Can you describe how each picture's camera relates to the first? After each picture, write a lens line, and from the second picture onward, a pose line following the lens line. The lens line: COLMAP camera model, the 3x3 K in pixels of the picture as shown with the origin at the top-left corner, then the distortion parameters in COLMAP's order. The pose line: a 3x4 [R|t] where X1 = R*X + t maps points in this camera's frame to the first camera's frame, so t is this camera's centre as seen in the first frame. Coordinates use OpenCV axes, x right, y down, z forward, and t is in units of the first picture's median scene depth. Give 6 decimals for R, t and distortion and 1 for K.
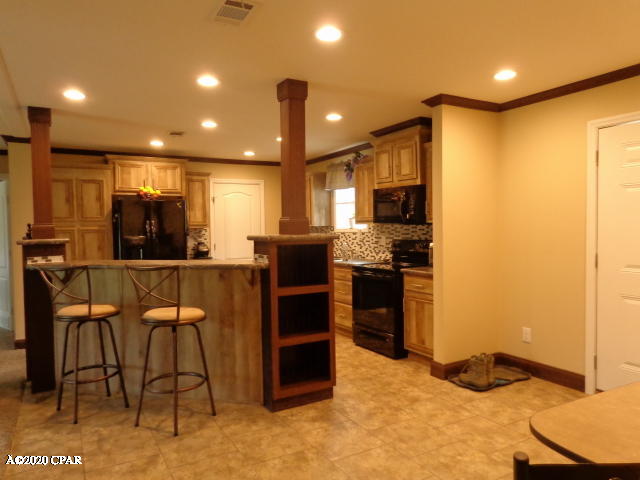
lens RADIAL K [[451.2, 0, 319.3], [0, 451.2, 238.4], [0, 0, 1]] dist [0.000713, 0.011106]
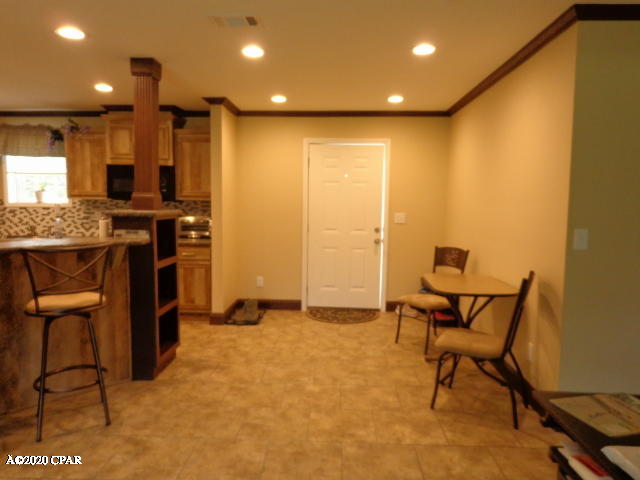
lens RADIAL K [[451.2, 0, 319.3], [0, 451.2, 238.4], [0, 0, 1]] dist [0.000713, 0.011106]
pose [[0.532650, -0.050983, 0.844798, -0.452320], [0.004011, 0.998325, 0.057719, -0.001283], [-0.846326, -0.027355, 0.531963, 0.073789]]
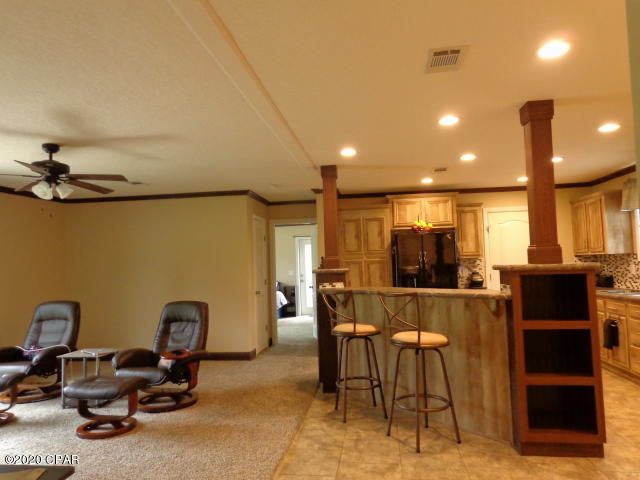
lens RADIAL K [[451.2, 0, 319.3], [0, 451.2, 238.4], [0, 0, 1]] dist [0.000713, 0.011106]
pose [[0.795569, -0.040768, -0.604489, 0.087051], [0.000246, 0.997755, -0.066967, 0.000809], [0.605862, 0.053128, 0.793794, -0.010727]]
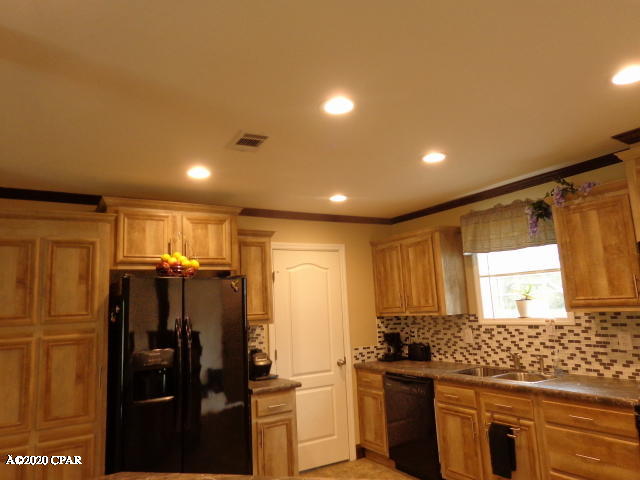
lens RADIAL K [[451.2, 0, 319.3], [0, 451.2, 238.4], [0, 0, 1]] dist [0.000713, 0.011106]
pose [[0.999133, -0.025724, 0.032731, -0.241125], [0.031138, 0.983635, -0.177462, -0.032247], [-0.027631, 0.178327, 0.983583, 0.486859]]
